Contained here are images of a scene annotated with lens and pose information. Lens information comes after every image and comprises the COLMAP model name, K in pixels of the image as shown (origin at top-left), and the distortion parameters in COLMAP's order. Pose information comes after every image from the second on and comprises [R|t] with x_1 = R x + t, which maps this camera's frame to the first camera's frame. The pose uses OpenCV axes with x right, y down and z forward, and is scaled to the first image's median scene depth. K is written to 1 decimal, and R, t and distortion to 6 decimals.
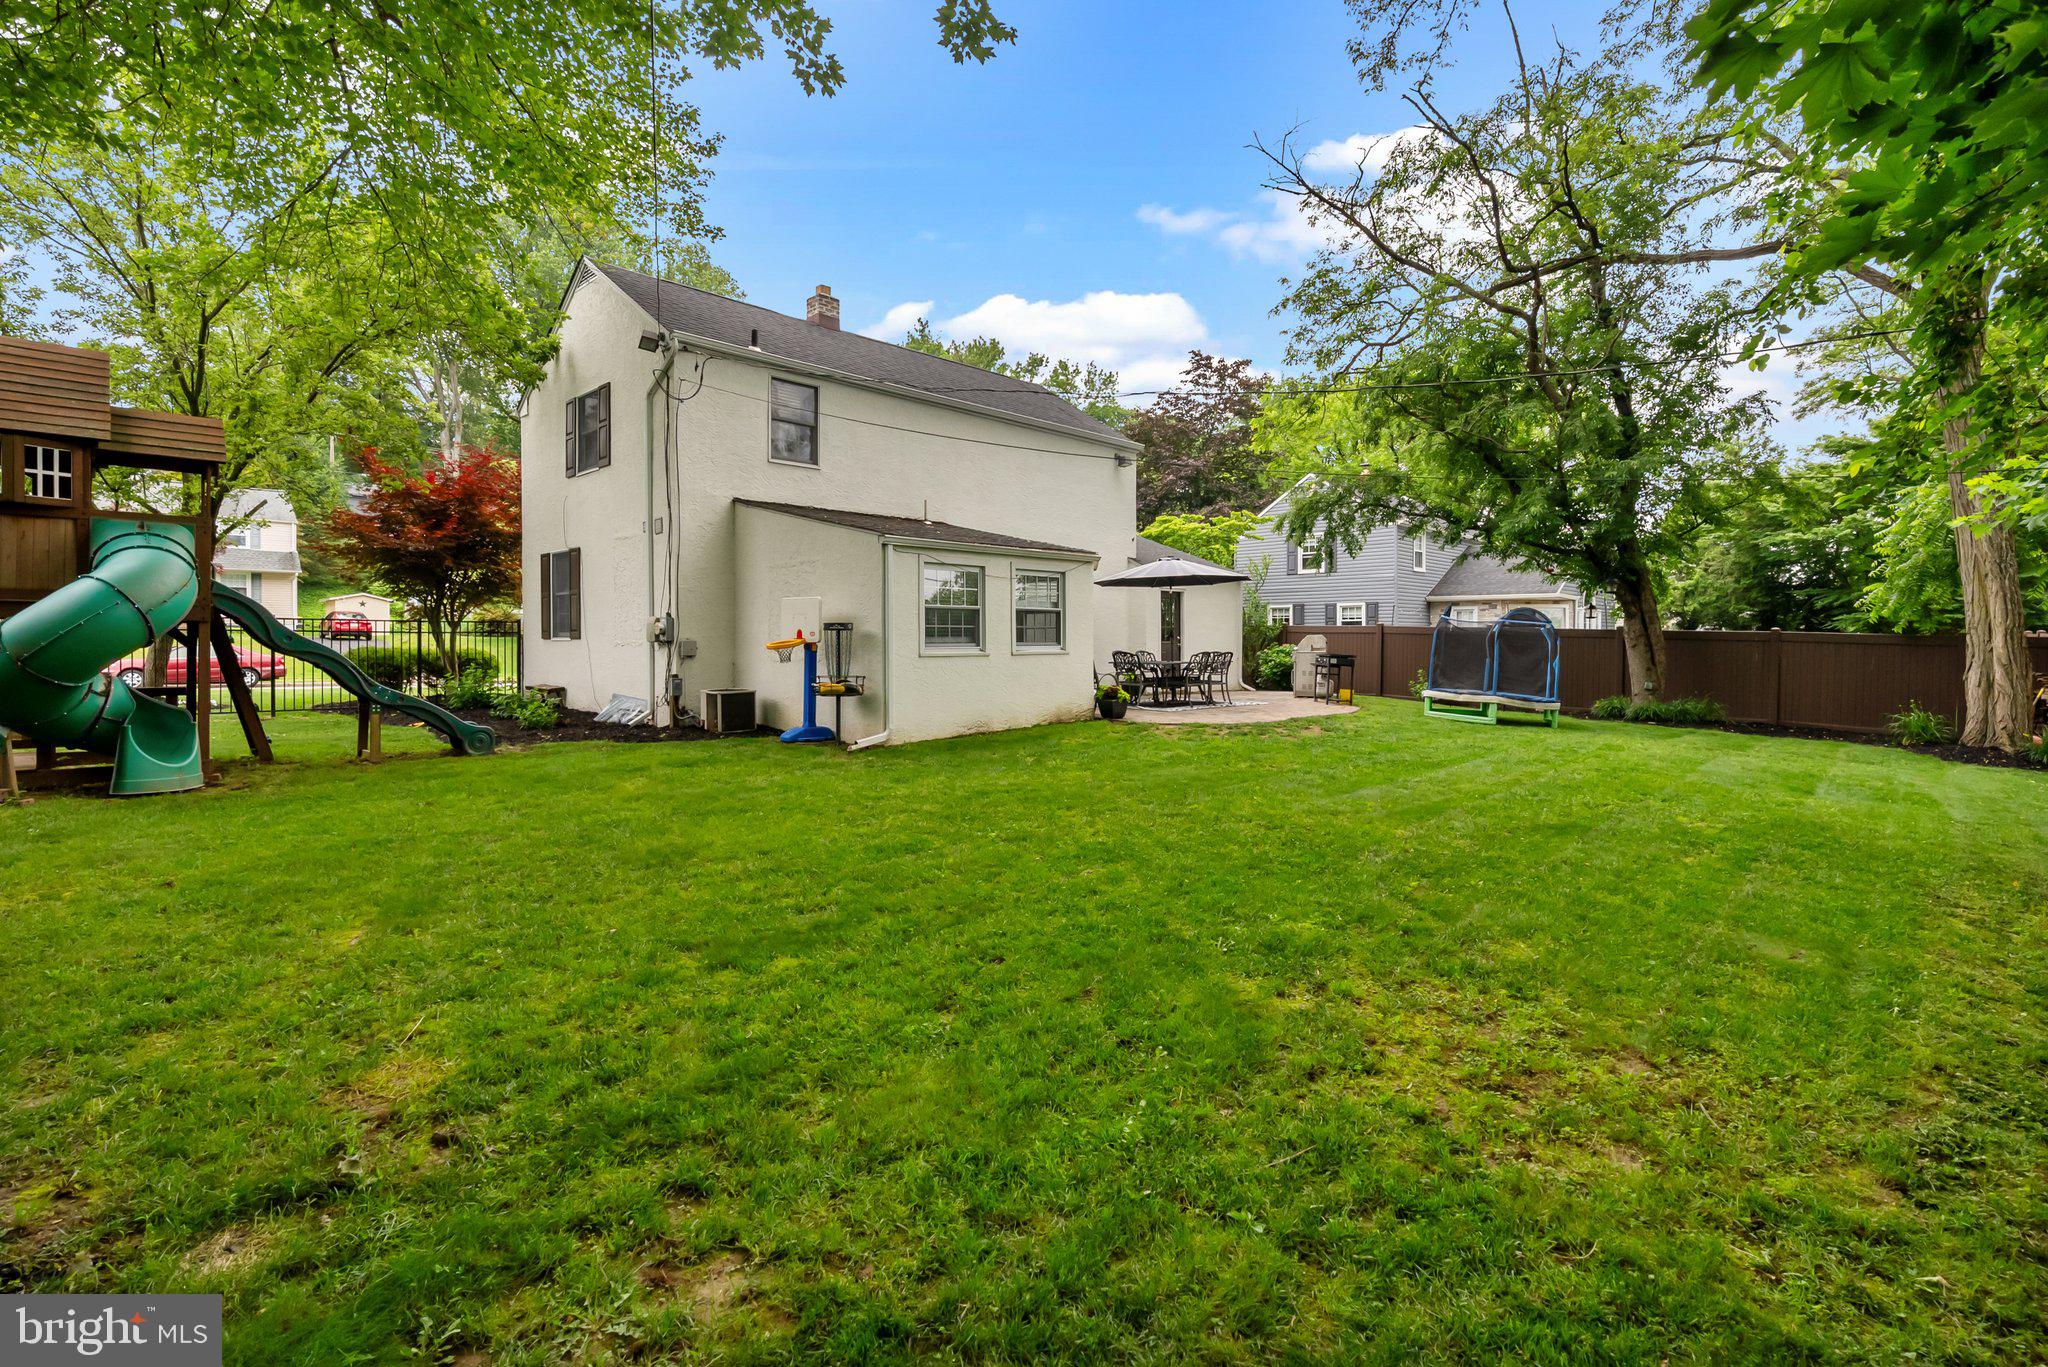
lens RADIAL K [[933.1, 0, 1027.6], [0, 933.1, 676.6], [0, 0, 1]] dist [-0.004455, -0.000507]
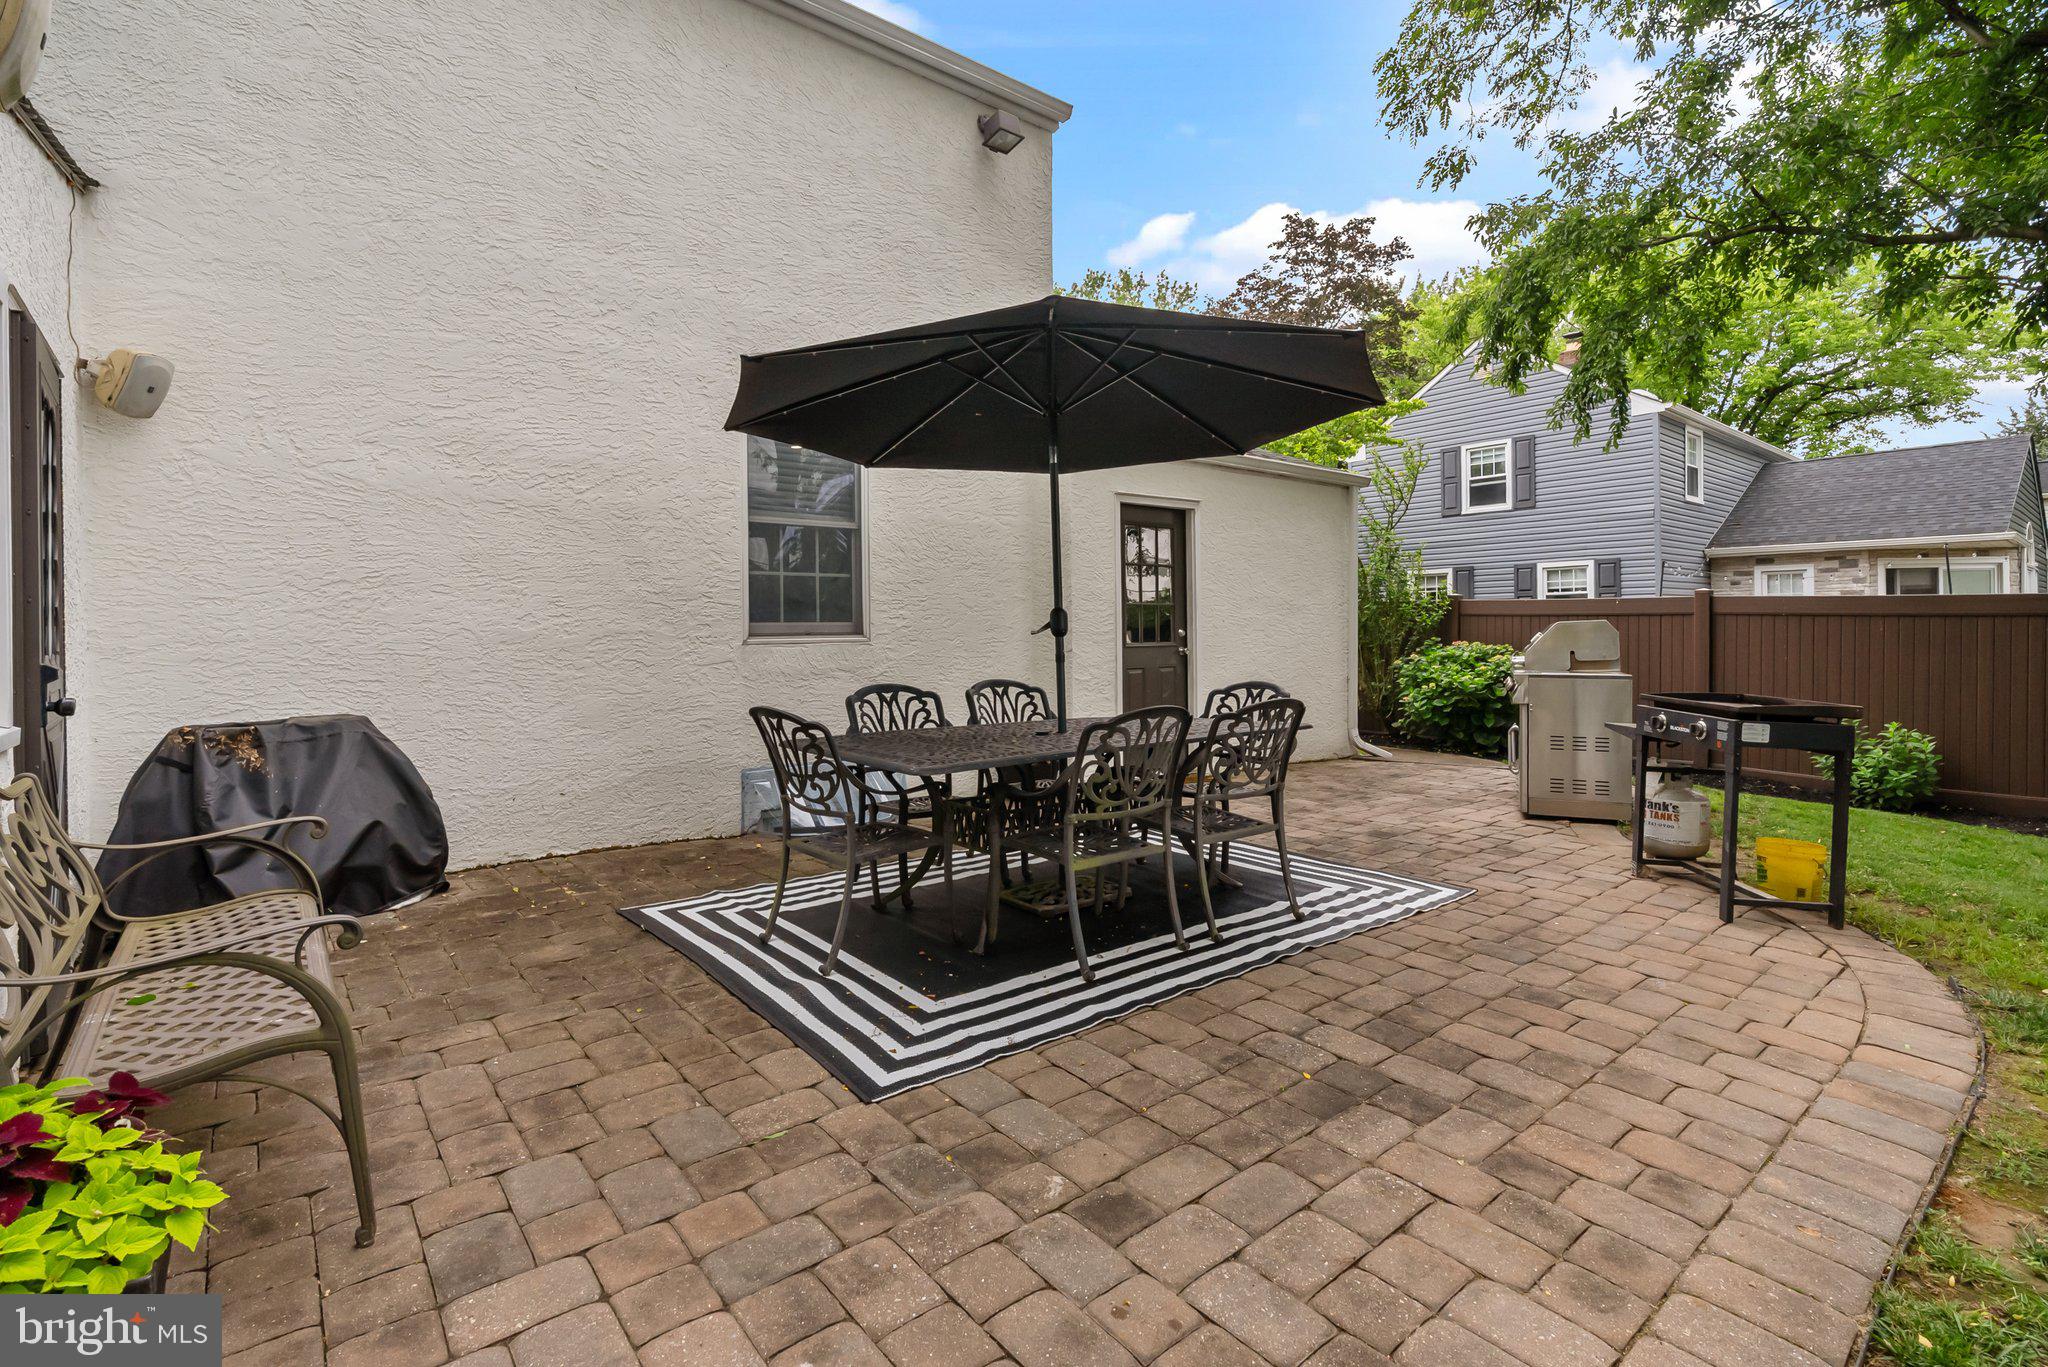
lens RADIAL K [[933.1, 0, 1041.9], [0, 933.1, 651.2], [0, 0, 1]] dist [-0.004455, -0.000507]
pose [[0.993946, -0.006527, -0.109677, 0.101428], [0.004951, 0.999881, -0.014635, -0.019742], [0.109759, 0.014003, 0.993860, 0.428426]]
